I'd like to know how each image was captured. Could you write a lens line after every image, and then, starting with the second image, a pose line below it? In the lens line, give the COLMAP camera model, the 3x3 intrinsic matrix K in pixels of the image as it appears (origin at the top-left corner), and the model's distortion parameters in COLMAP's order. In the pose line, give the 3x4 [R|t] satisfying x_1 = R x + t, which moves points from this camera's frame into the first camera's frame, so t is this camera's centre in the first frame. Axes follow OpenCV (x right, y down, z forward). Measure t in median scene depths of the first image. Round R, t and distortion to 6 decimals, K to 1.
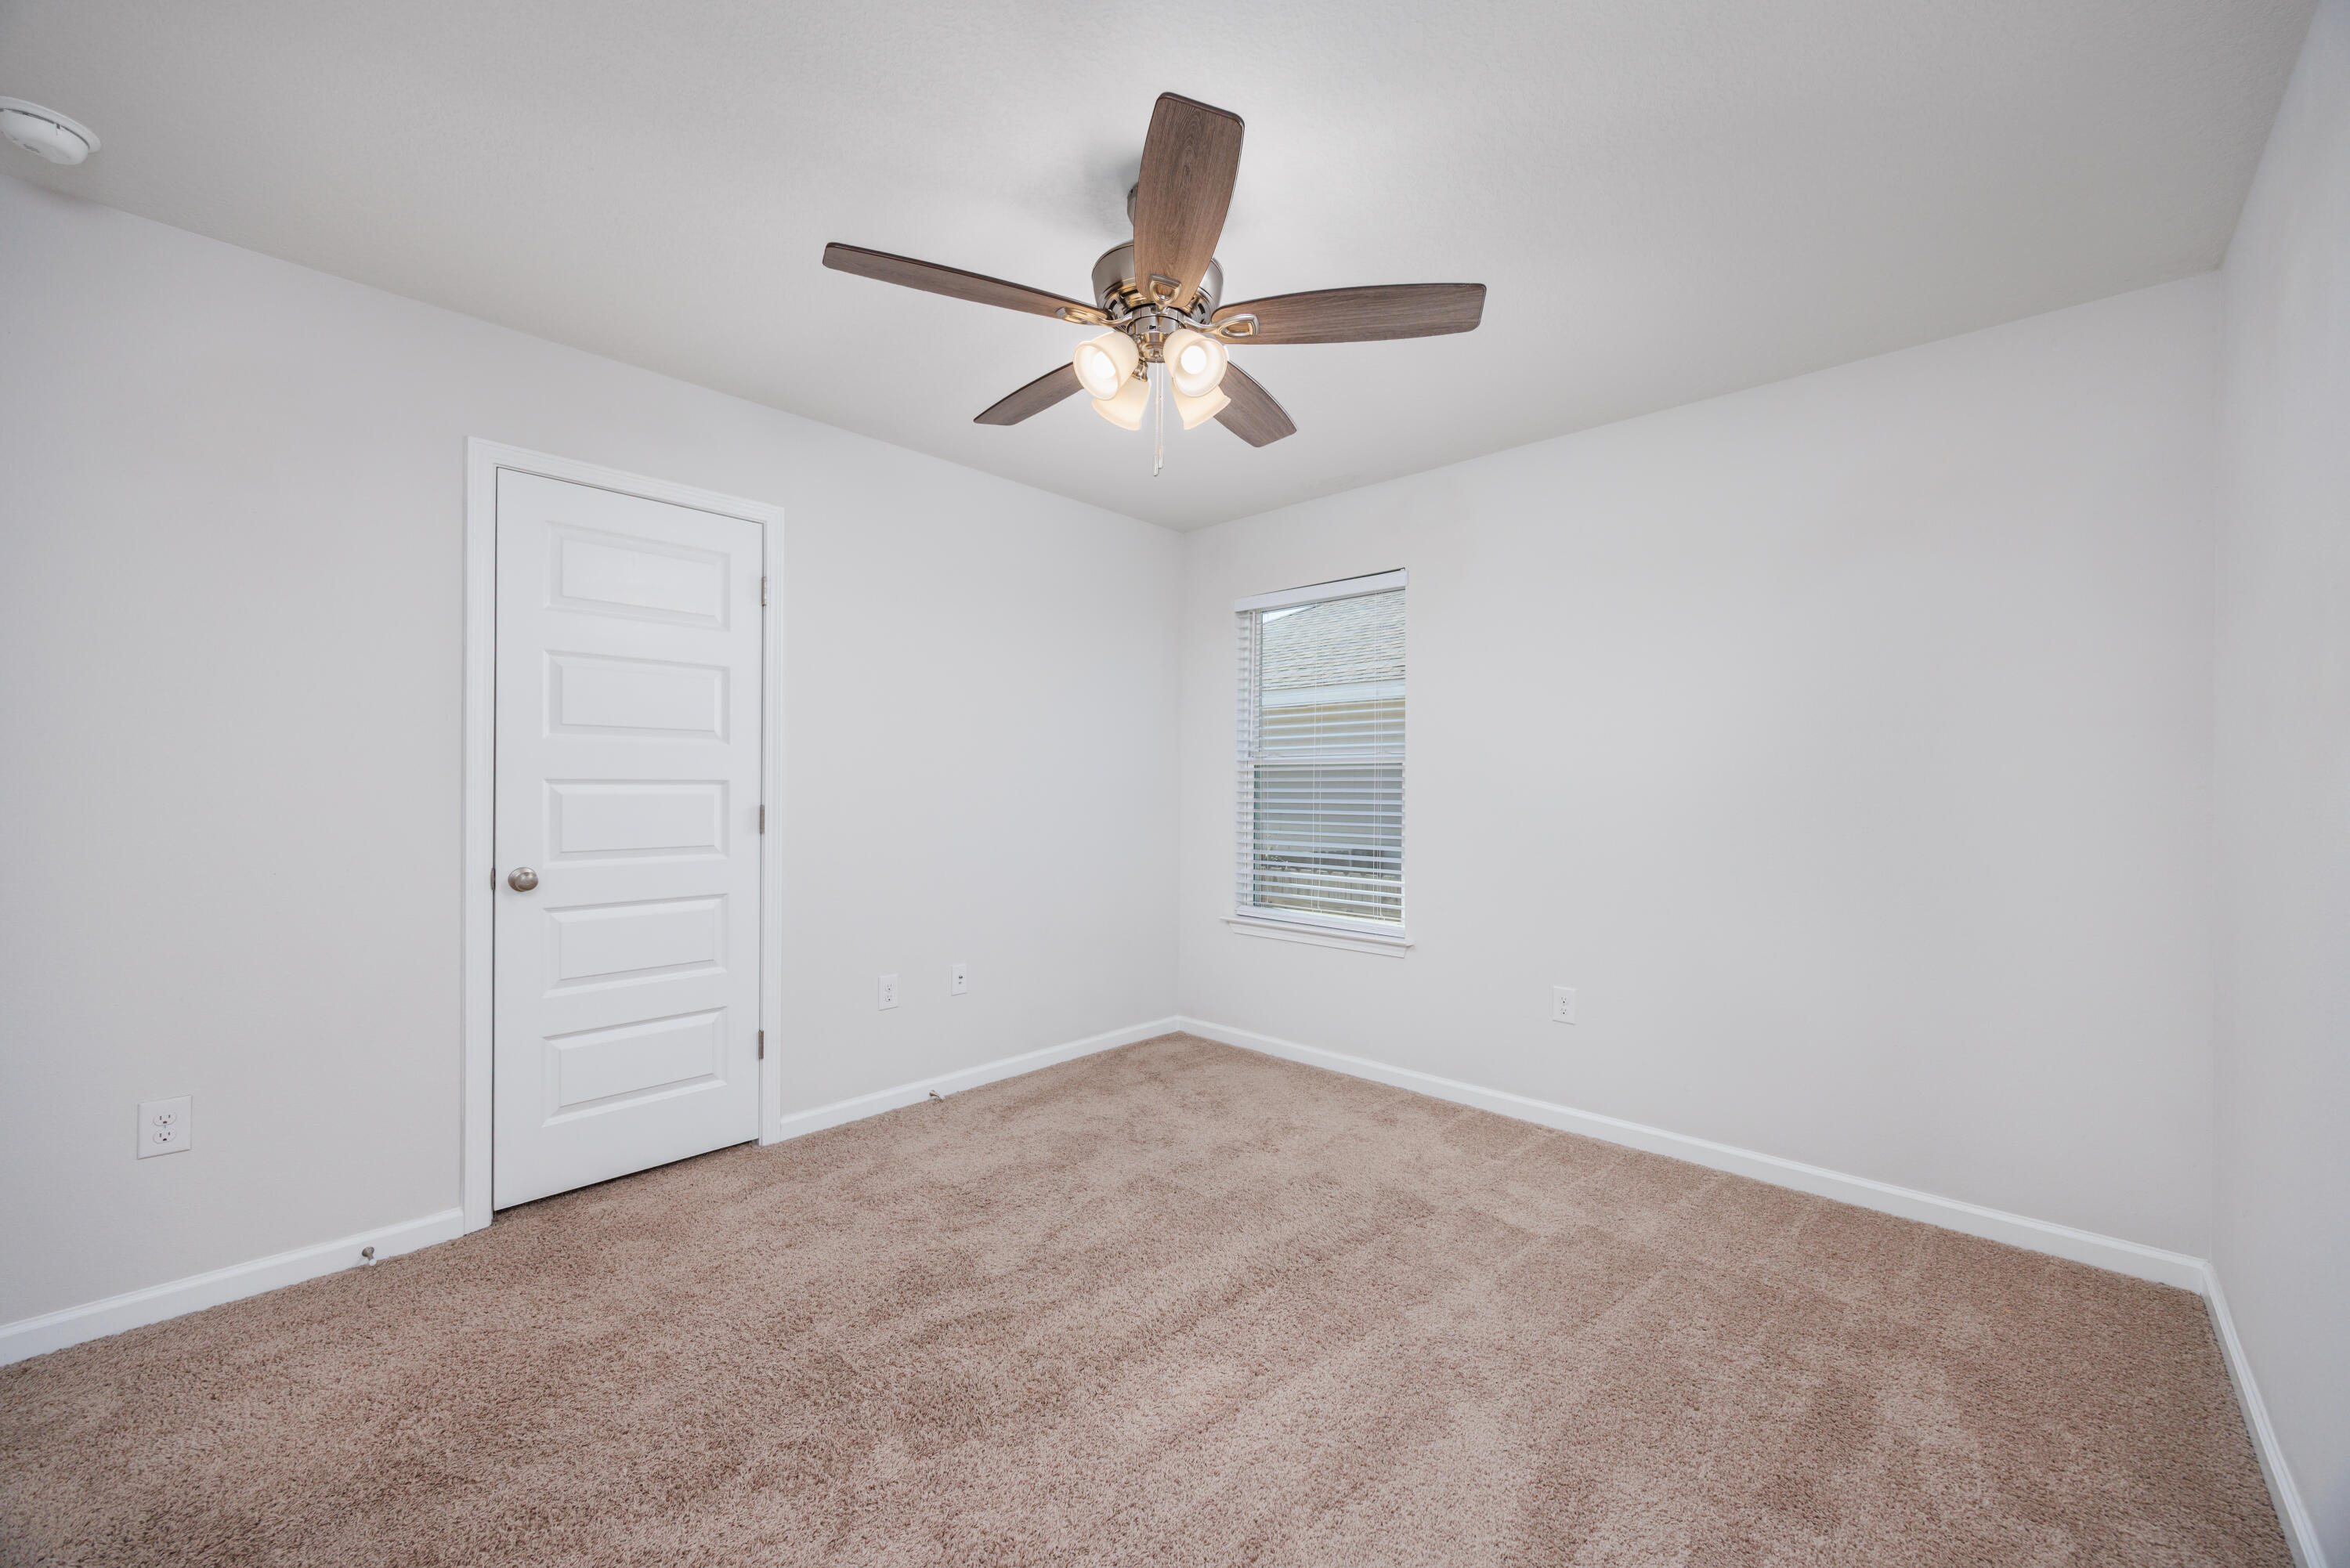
lens RADIAL K [[899.4, 0, 1178.9], [0, 899.4, 785.5], [0, 0, 1]] dist [-0.000016, 0.000021]
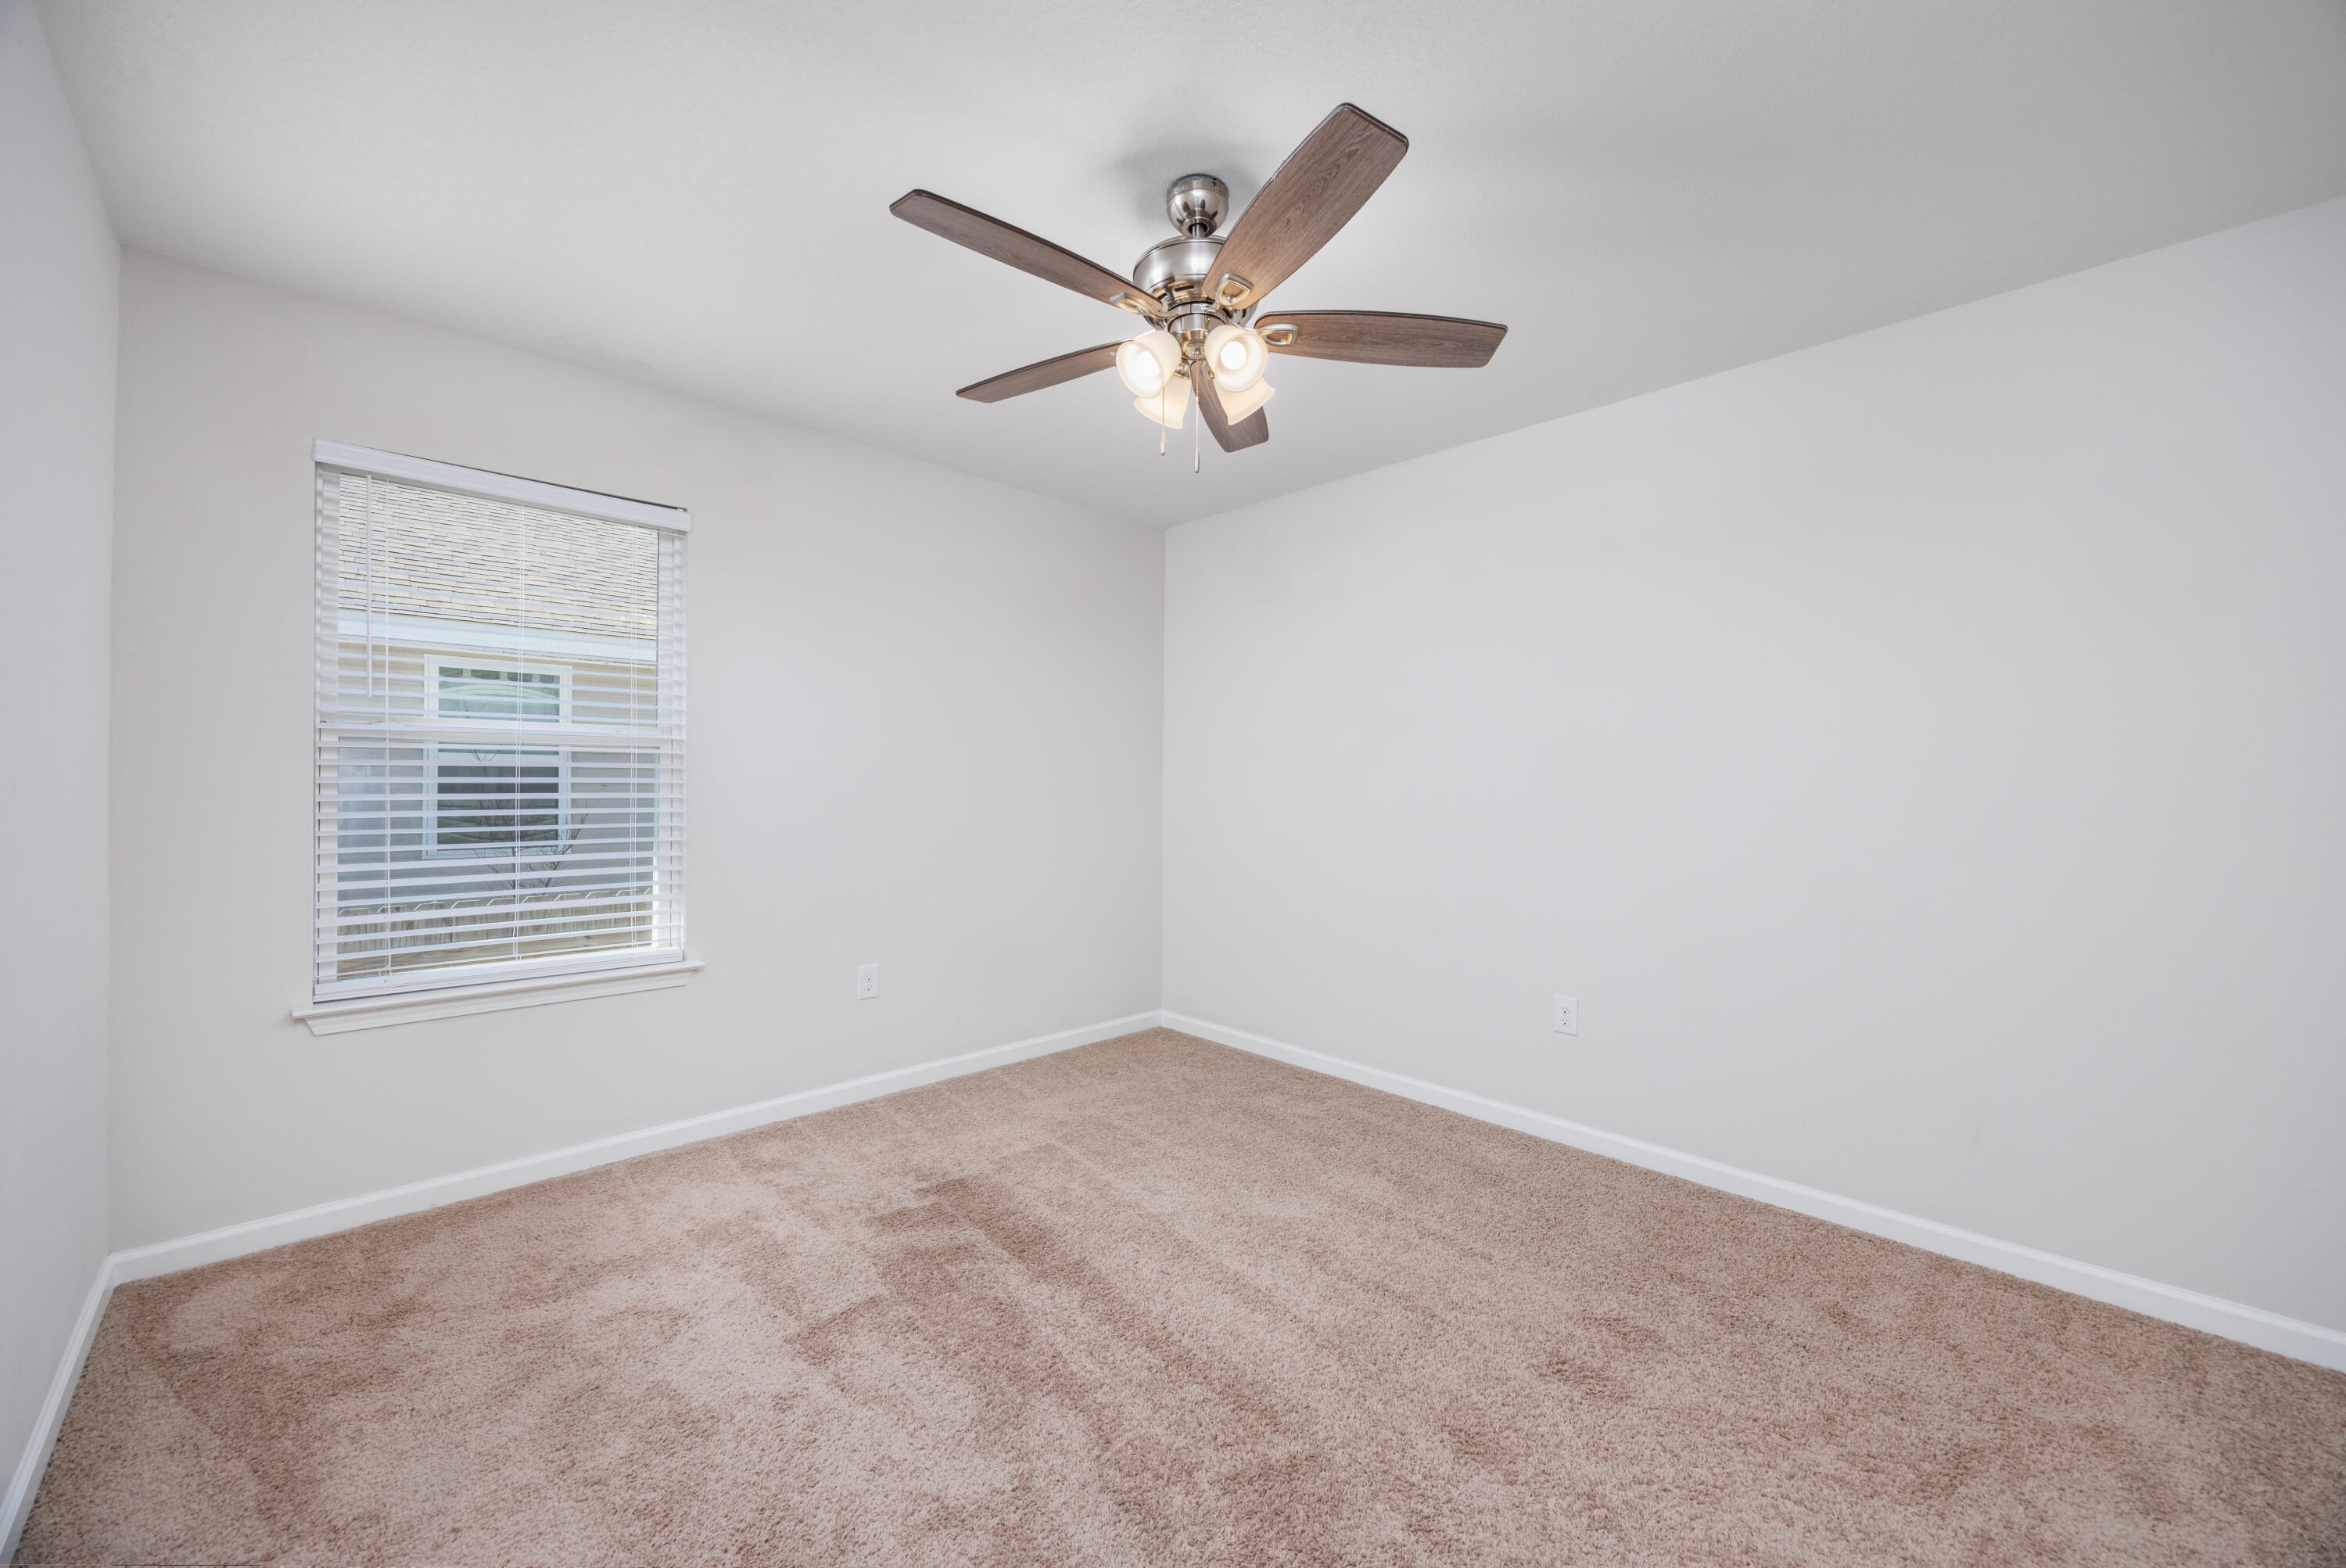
lens RADIAL K [[913.0, 0, 1171.8], [0, 913.0, 778.6], [0, 0, 1]] dist [-0.000846, -0.000074]
pose [[0.047561, -0.002325, 0.998866, -0.598675], [-0.010397, 0.999942, 0.002823, -0.003196], [-0.998814, -0.010519, 0.047534, 0.557678]]
